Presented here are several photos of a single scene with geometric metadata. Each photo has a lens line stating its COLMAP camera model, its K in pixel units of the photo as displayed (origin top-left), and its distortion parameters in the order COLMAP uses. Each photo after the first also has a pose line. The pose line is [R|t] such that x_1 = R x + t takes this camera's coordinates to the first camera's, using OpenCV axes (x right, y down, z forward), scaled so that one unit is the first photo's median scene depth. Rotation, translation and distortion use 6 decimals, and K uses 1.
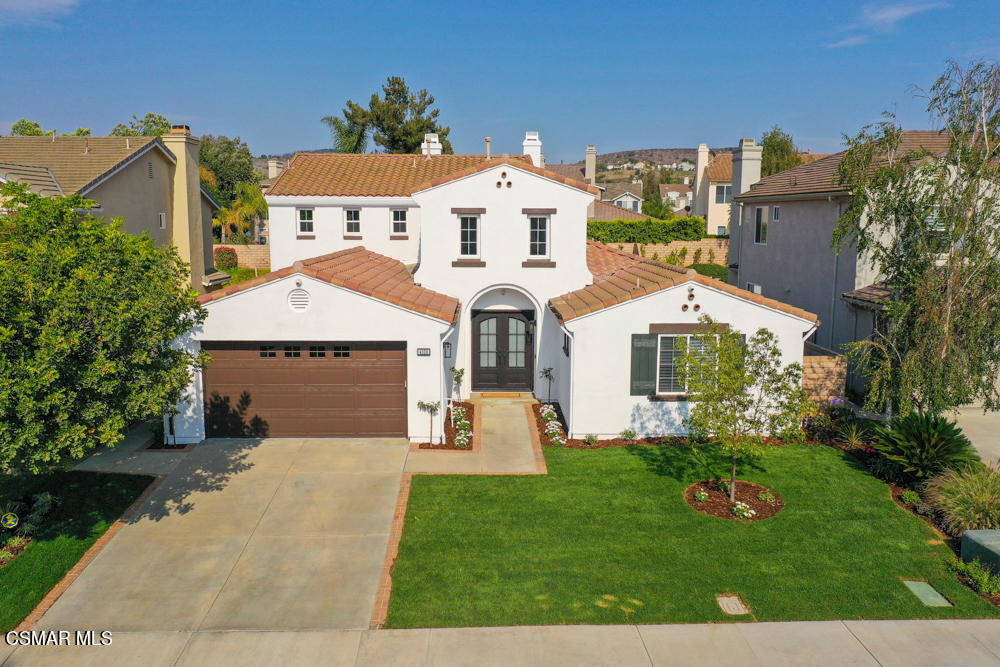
lens RADIAL K [[1042.2, 0, 494.9], [0, 1042.2, 303.4], [0, 0, 1]] dist [0.051893, 0.042728]
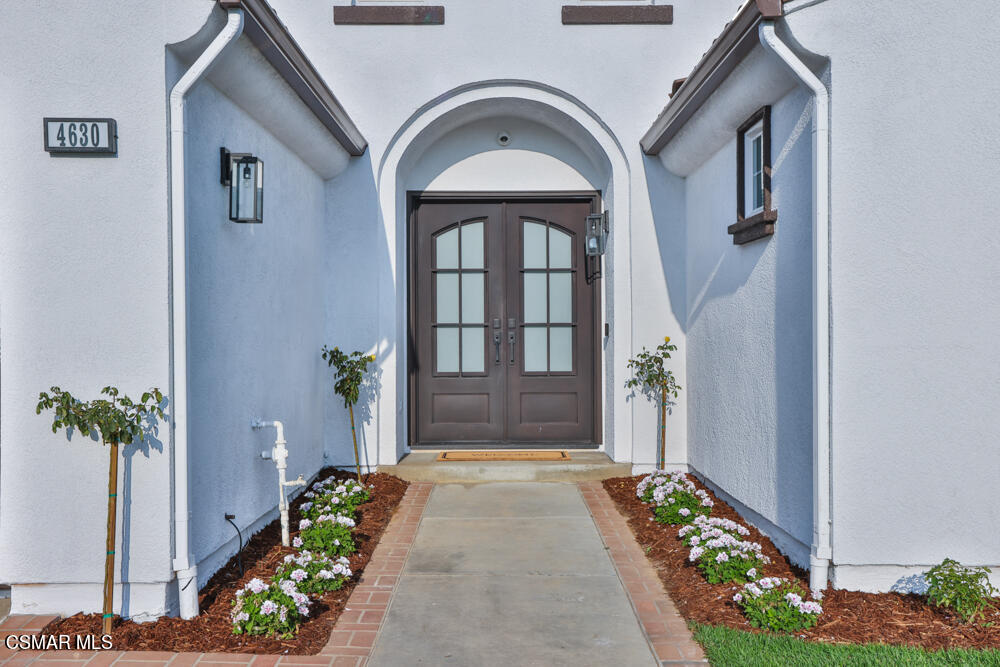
lens RADIAL K [[954.3, 0, 502.4], [0, 954.3, 328.3], [0, 0, 1]] dist [0.022339, 0.000000]
pose [[0.999834, -0.009771, -0.015398, 0.011259], [0.007199, 0.987254, -0.158988, 0.095435], [0.016755, 0.158851, 0.987160, 0.707204]]
